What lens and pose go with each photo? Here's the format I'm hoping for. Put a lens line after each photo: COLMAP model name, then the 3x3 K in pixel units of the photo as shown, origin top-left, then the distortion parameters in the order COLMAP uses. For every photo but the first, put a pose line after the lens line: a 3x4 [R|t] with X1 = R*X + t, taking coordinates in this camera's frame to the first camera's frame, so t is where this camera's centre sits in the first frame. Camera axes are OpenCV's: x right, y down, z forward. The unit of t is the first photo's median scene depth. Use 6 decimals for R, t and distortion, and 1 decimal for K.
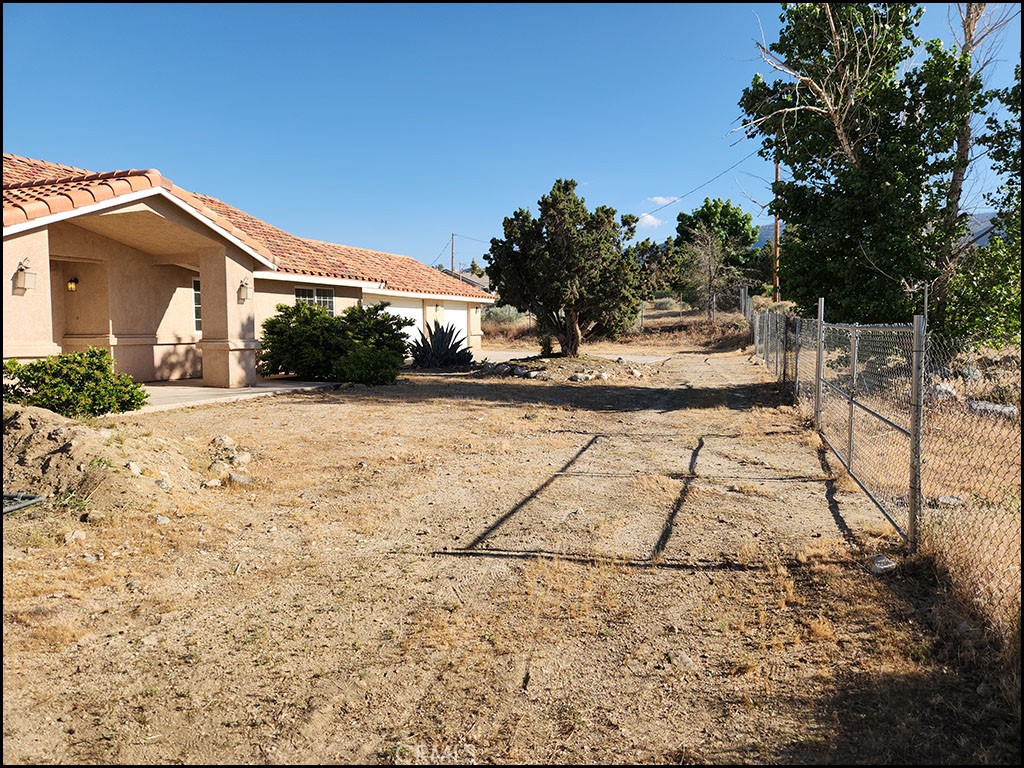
lens RADIAL K [[691.3, 0, 518.4], [0, 691.3, 380.8], [0, 0, 1]] dist [0.094177, -0.083716]
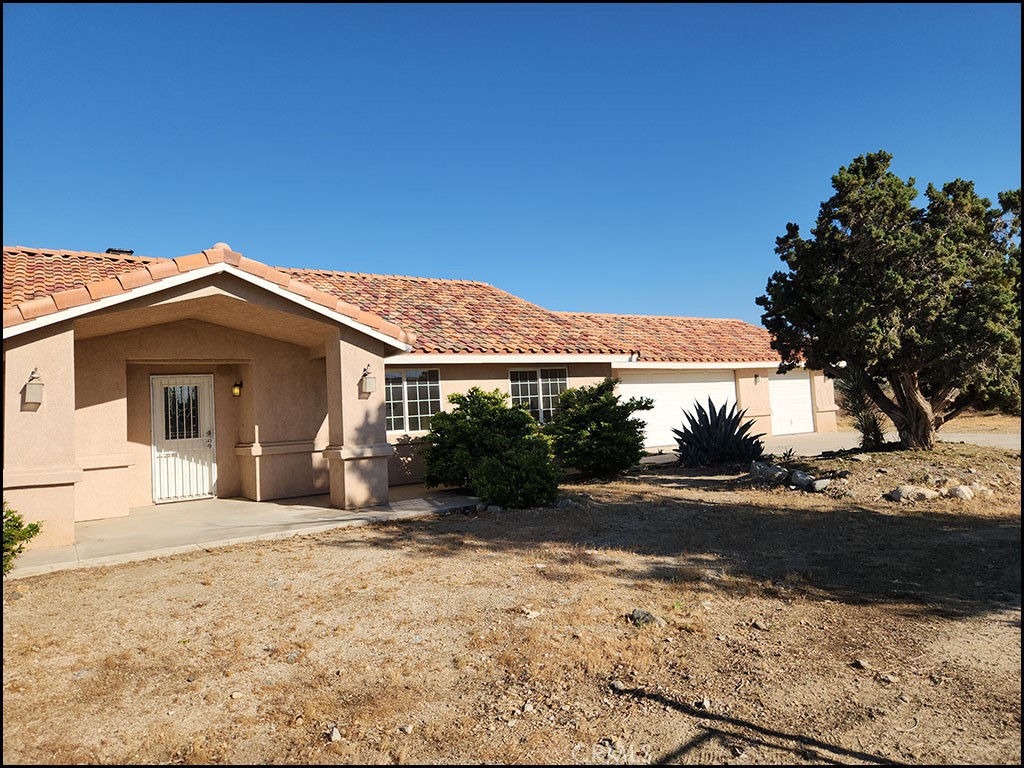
lens RADIAL K [[691.3, 0, 518.4], [0, 691.3, 380.8], [0, 0, 1]] dist [0.094177, -0.083716]
pose [[0.838804, -0.072909, -0.539529, 0.154101], [0.012647, 0.993335, -0.114571, -0.036740], [0.544286, 0.089279, 0.834135, 0.422593]]
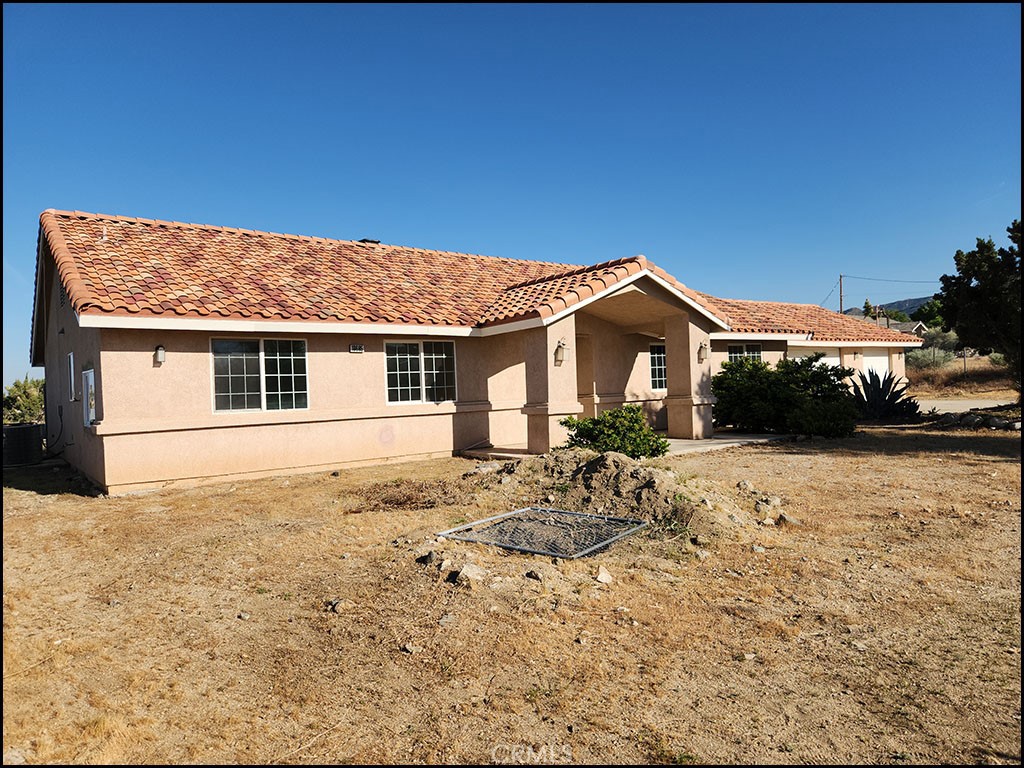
lens RADIAL K [[691.3, 0, 518.4], [0, 691.3, 380.8], [0, 0, 1]] dist [0.094177, -0.083716]
pose [[0.872291, -0.039773, -0.487368, -0.105521], [0.001862, 0.996950, -0.078027, 0.003102], [0.488984, 0.067155, 0.869704, -0.089947]]
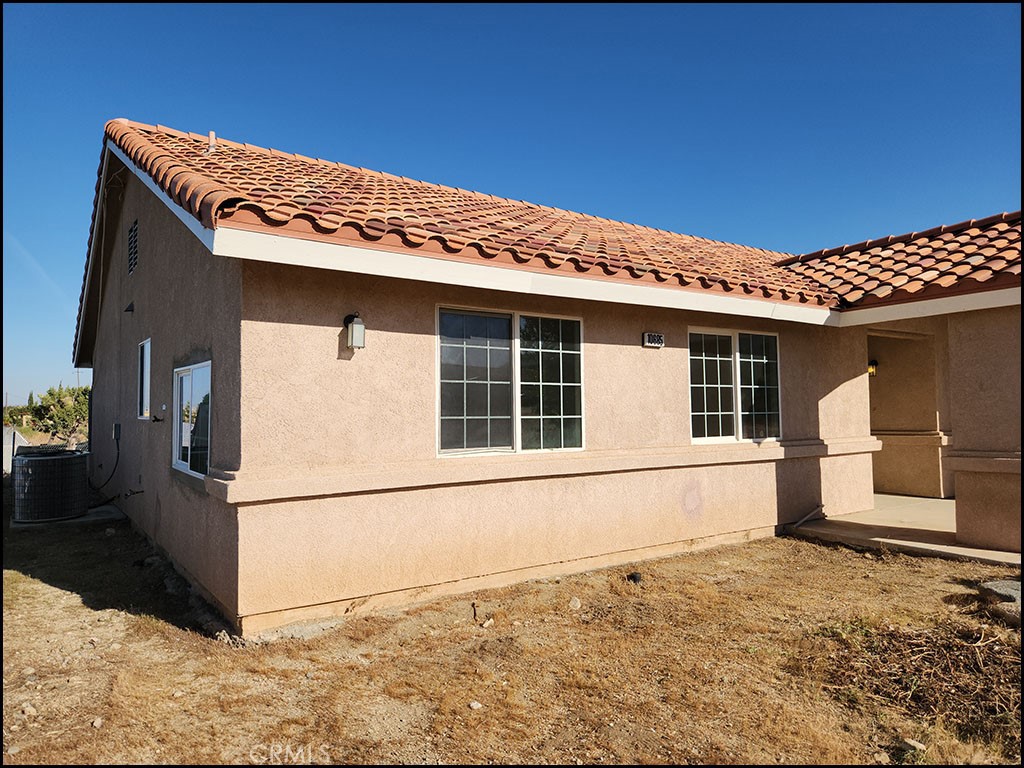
lens RADIAL K [[684.4, 0, 510.3], [0, 684.4, 371.9], [0, 0, 1]] dist [0.094097, -0.079730]
pose [[0.855414, -0.038541, -0.516509, -2.995596], [-0.028410, 0.992235, -0.121091, -0.171011], [0.517166, 0.118257, 0.847676, 1.259033]]
